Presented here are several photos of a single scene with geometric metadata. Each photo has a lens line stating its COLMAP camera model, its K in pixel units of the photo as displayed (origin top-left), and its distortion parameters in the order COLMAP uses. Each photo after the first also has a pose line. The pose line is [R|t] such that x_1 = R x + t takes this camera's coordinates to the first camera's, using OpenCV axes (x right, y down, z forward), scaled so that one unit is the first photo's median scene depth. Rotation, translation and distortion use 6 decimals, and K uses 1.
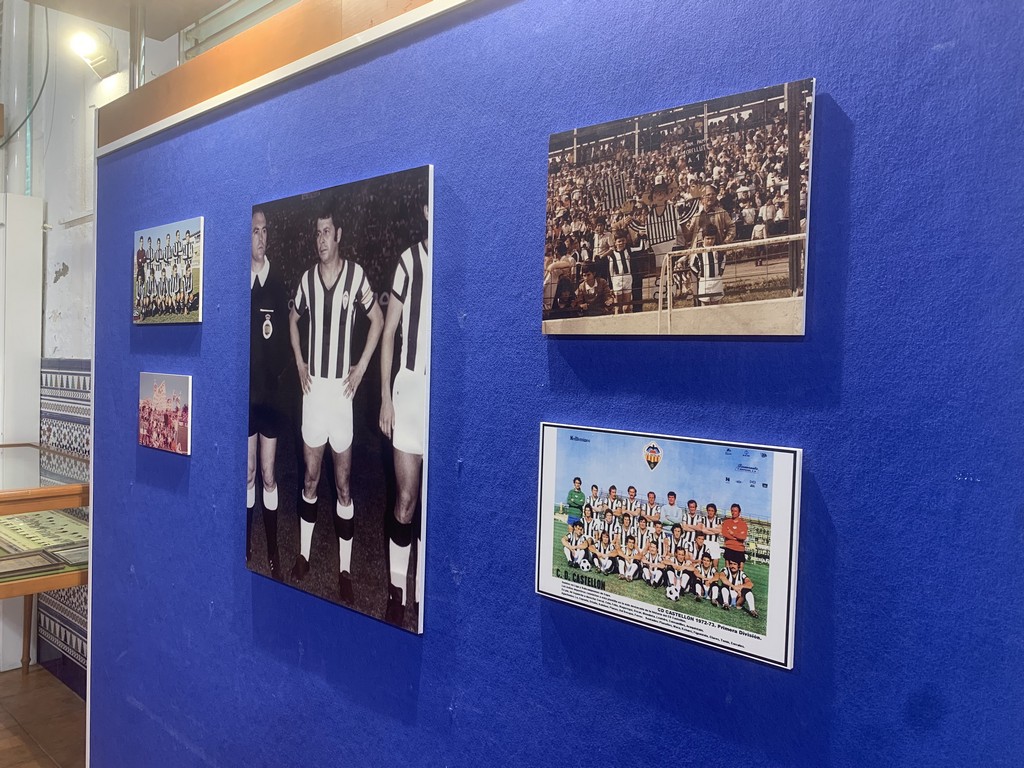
lens RADIAL K [[757.9, 0, 514.1], [0, 757.9, 391.3], [0, 0, 1]] dist [0.125640, -0.175372]
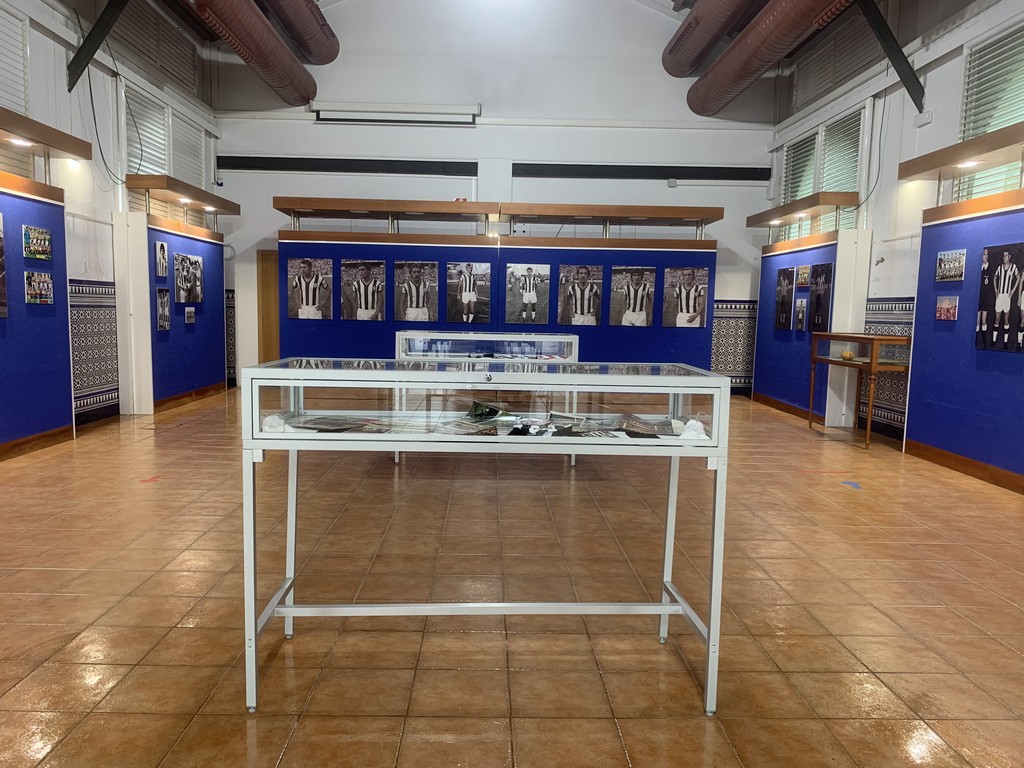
lens RADIAL K [[773.6, 0, 510.3], [0, 773.6, 381.7], [0, 0, 1]] dist [0.100271, -0.140774]
pose [[0.692309, 0.063385, -0.718812, 1.023070], [-0.035163, 0.997915, 0.054129, 0.333745], [0.720744, -0.012199, 0.693094, -3.973255]]
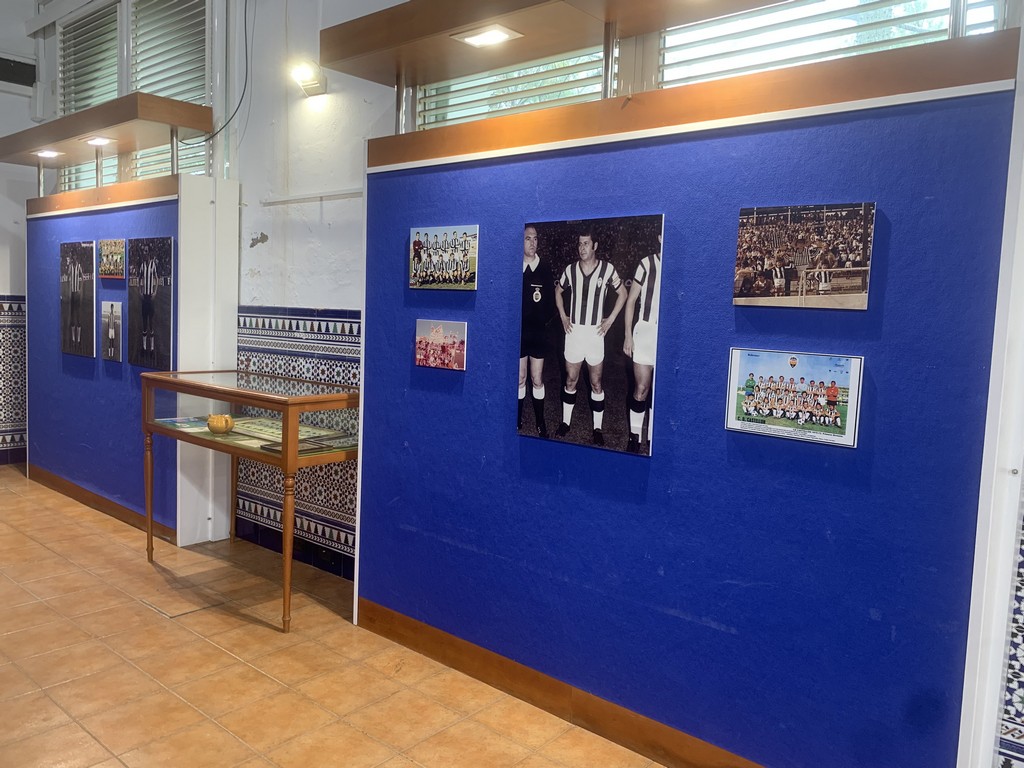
lens RADIAL K [[773.6, 0, 510.3], [0, 773.6, 381.7], [0, 0, 1]] dist [0.100271, -0.140774]
pose [[0.999331, 0.013691, 0.033921, -0.538489], [-0.015444, 0.998529, 0.051969, 0.027905], [-0.033160, -0.052458, 0.998072, -0.937600]]
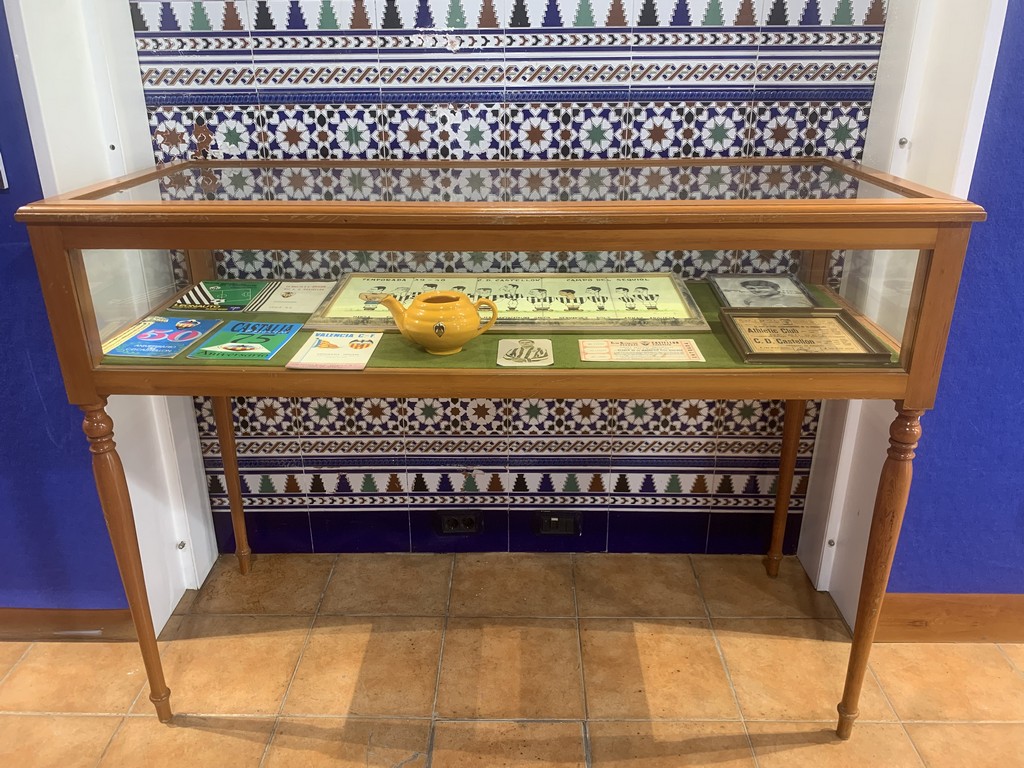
lens RADIAL K [[758.3, 0, 525.0], [0, 758.3, 362.1], [0, 0, 1]] dist [0.002595, 0.002397]
pose [[0.745694, -0.259215, 0.613798, -2.114780], [0.044467, 0.938527, 0.342329, 0.088502], [-0.664803, -0.227979, 0.711381, 1.341844]]
